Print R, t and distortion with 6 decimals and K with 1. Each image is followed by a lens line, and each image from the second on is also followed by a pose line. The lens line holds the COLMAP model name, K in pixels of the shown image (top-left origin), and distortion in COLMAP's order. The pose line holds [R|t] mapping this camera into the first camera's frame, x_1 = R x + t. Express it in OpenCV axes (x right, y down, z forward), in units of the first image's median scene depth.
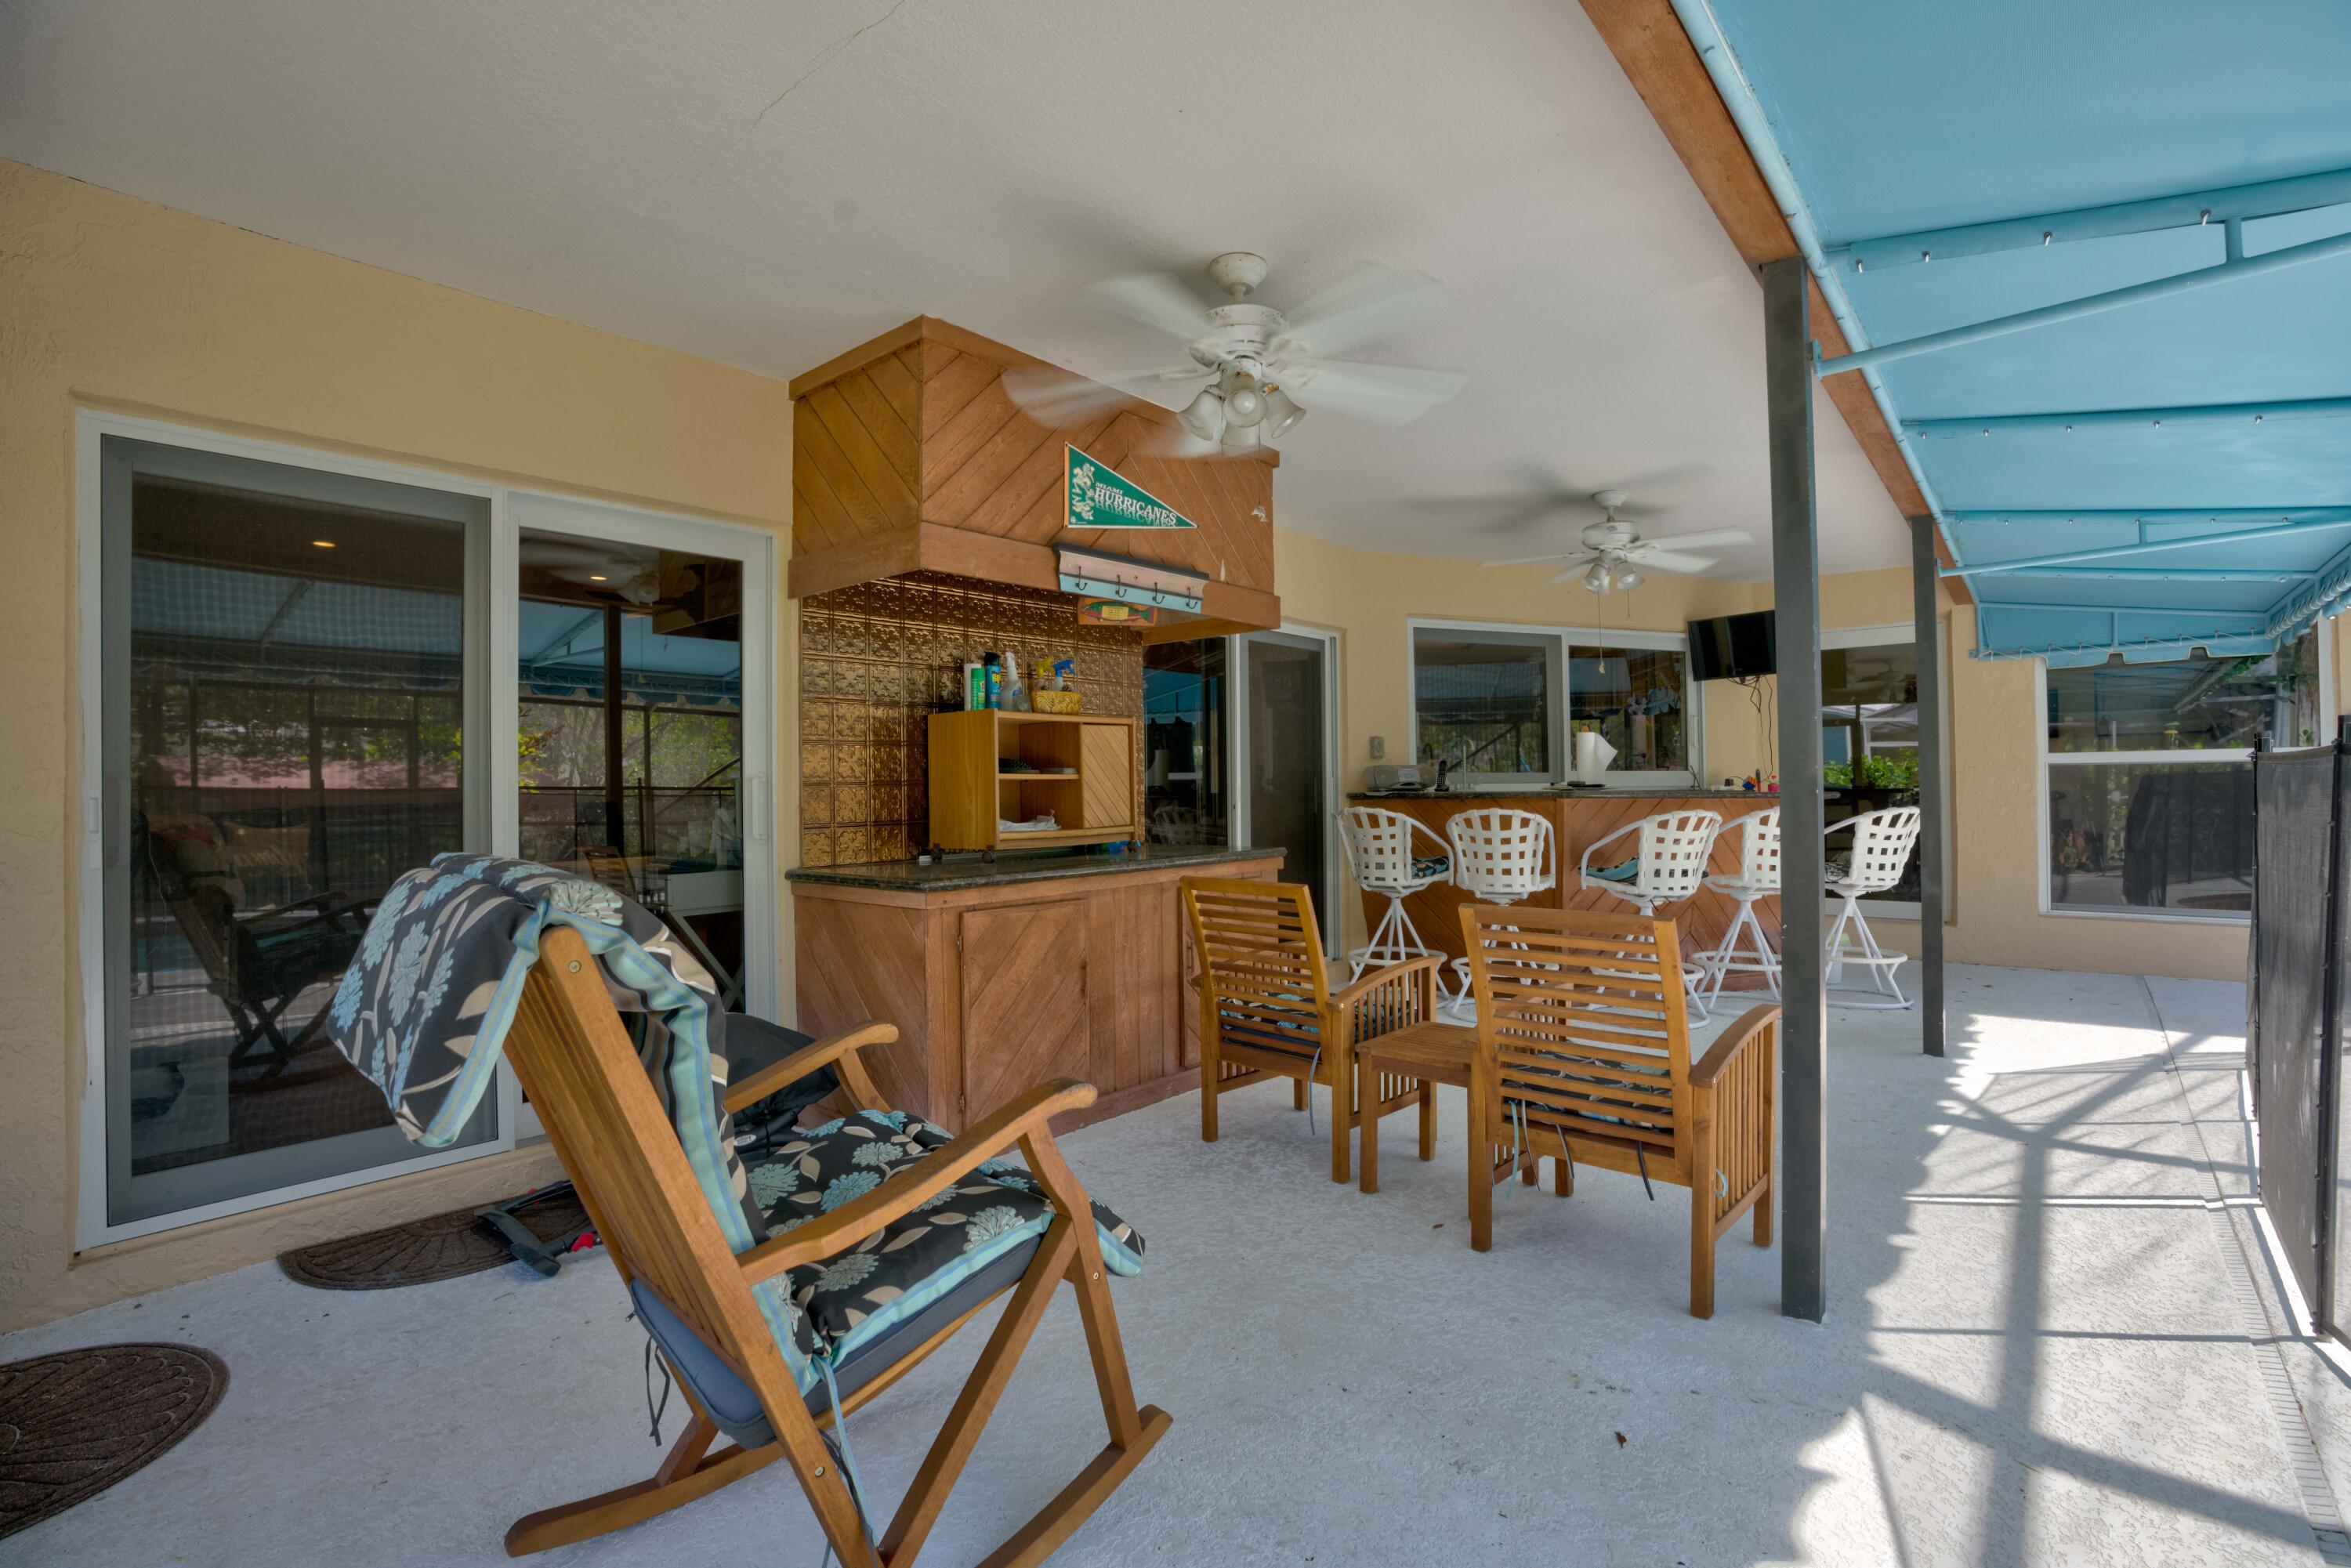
lens RADIAL K [[1105.4, 0, 1178.8], [0, 1105.4, 759.6], [0, 0, 1]] dist [-0.078001, 0.031481]
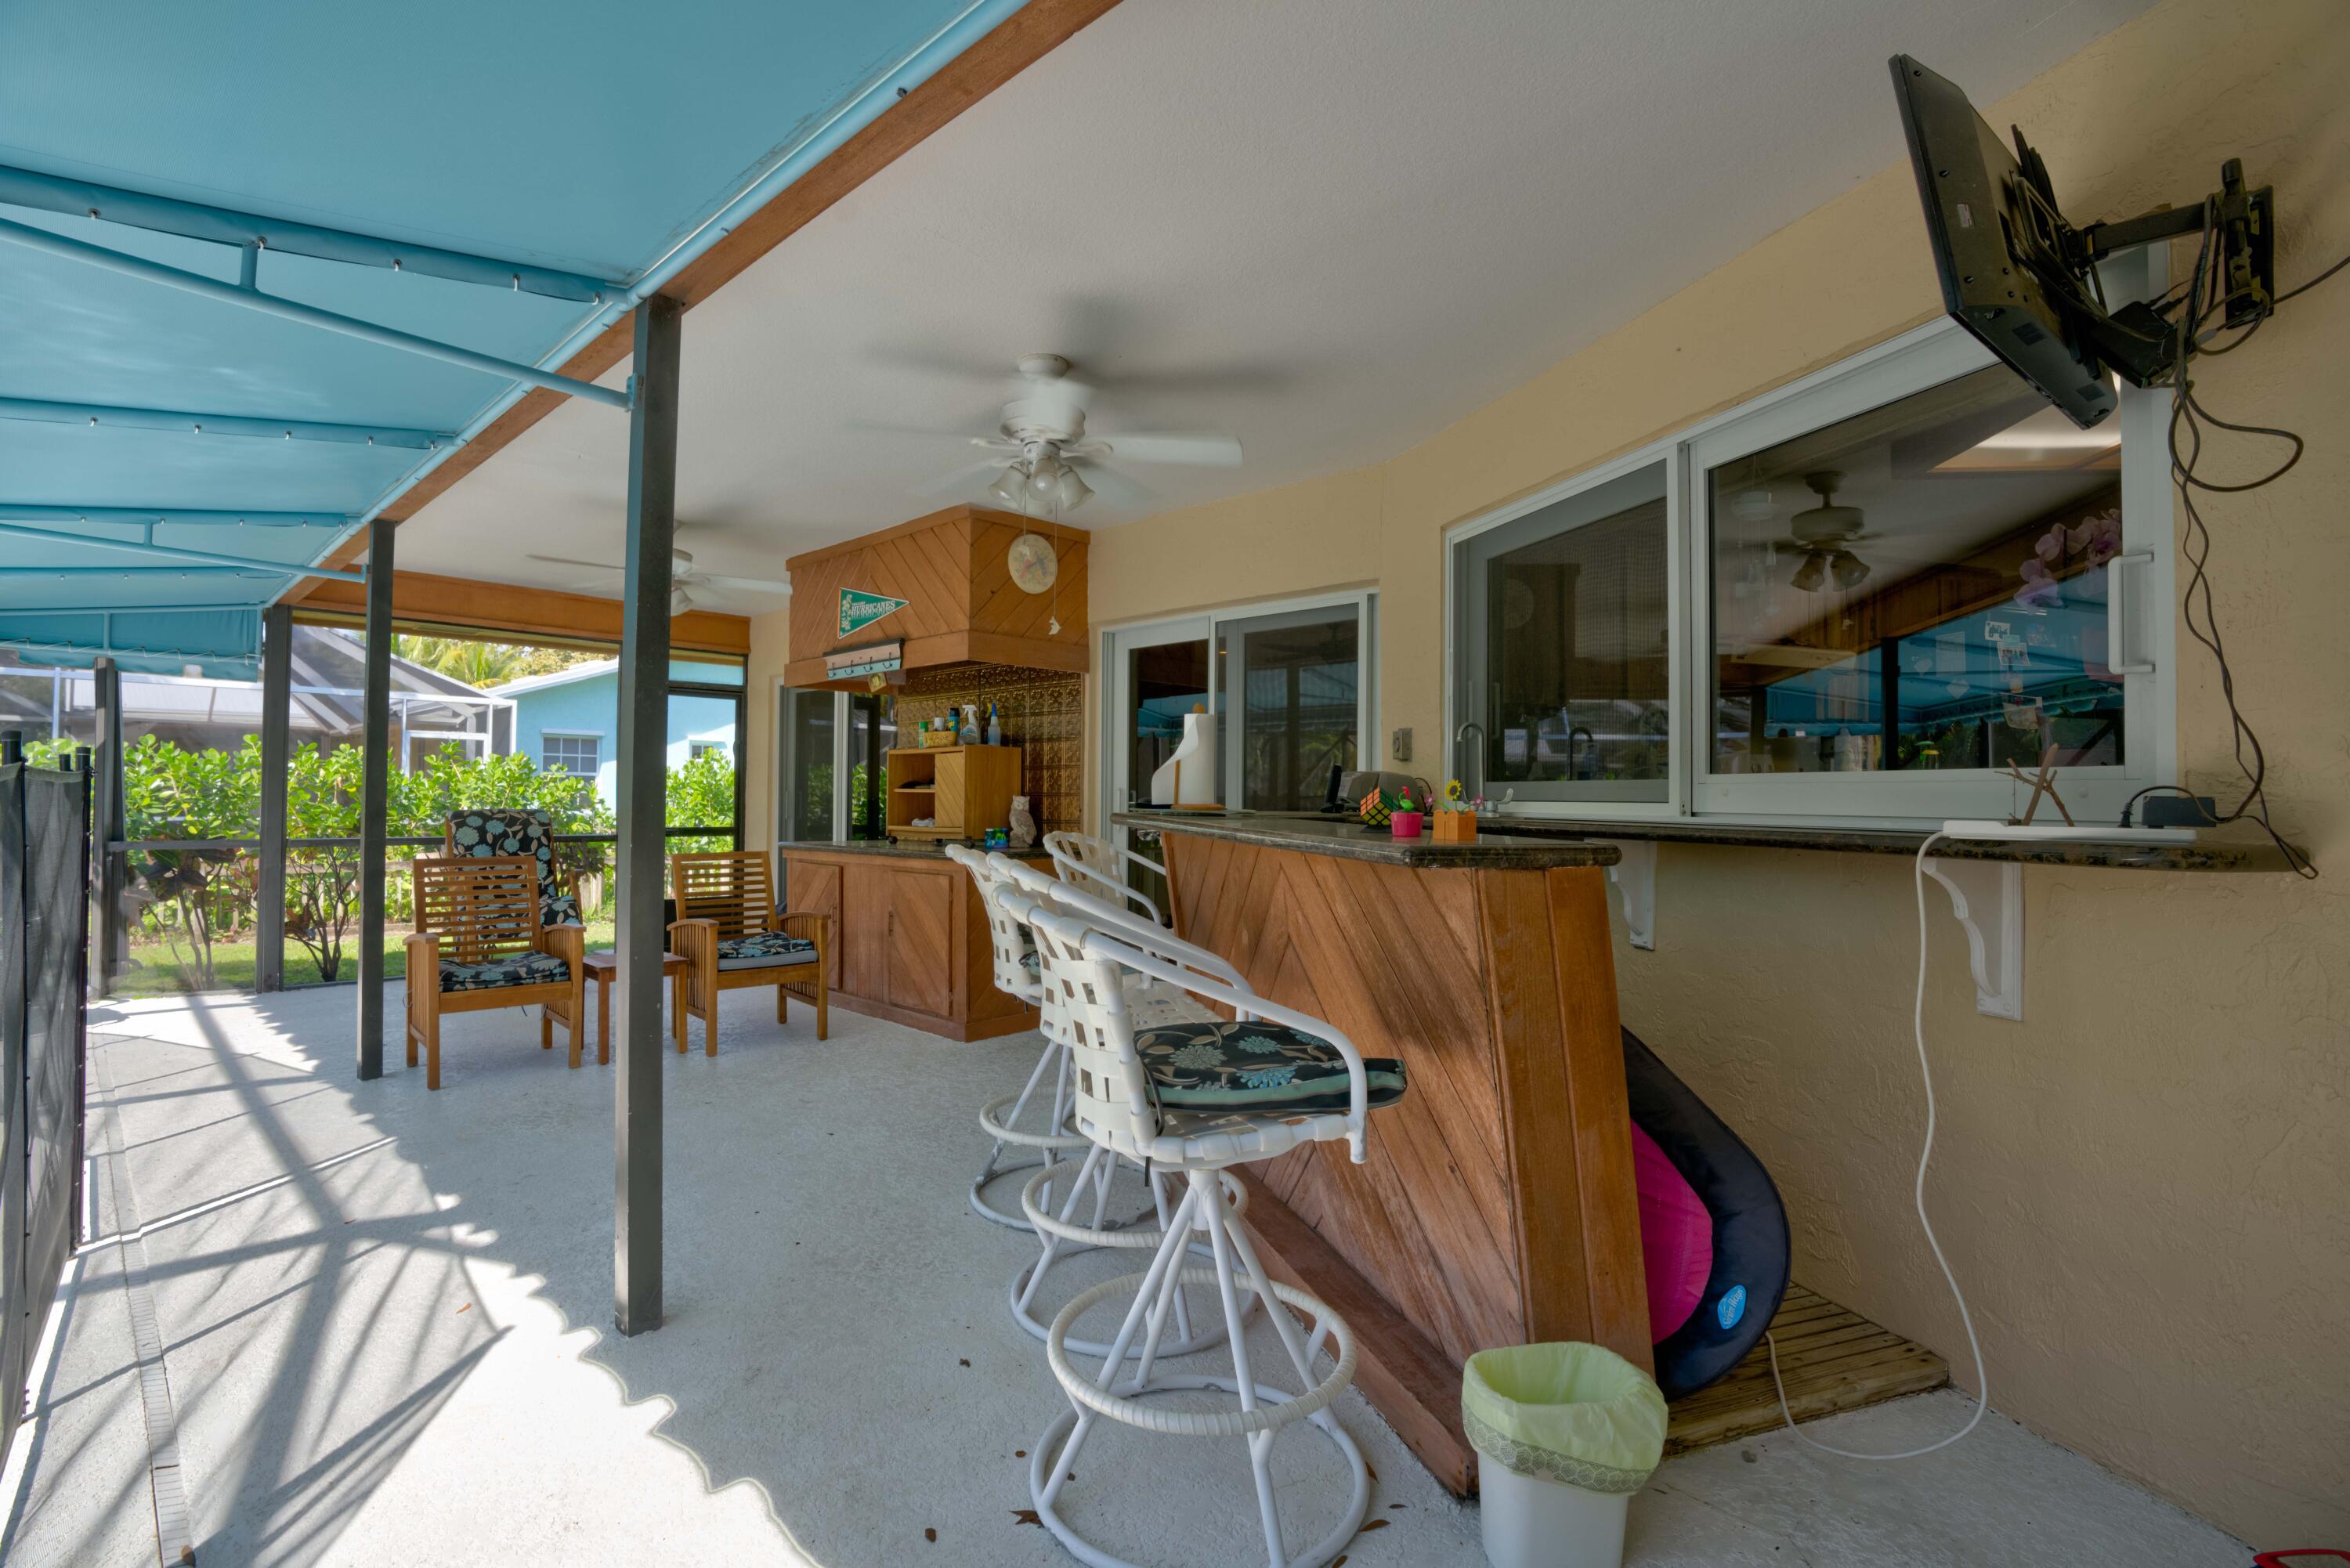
lens RADIAL K [[1104.9, 0, 1178.3], [0, 1104.9, 759.7], [0, 0, 1]] dist [-0.078001, 0.031481]
pose [[-0.057160, -0.026248, -0.998020, 1.498321], [0.020719, 0.999408, -0.027471, 0.024353], [0.998150, -0.022248, -0.056582, 1.592664]]
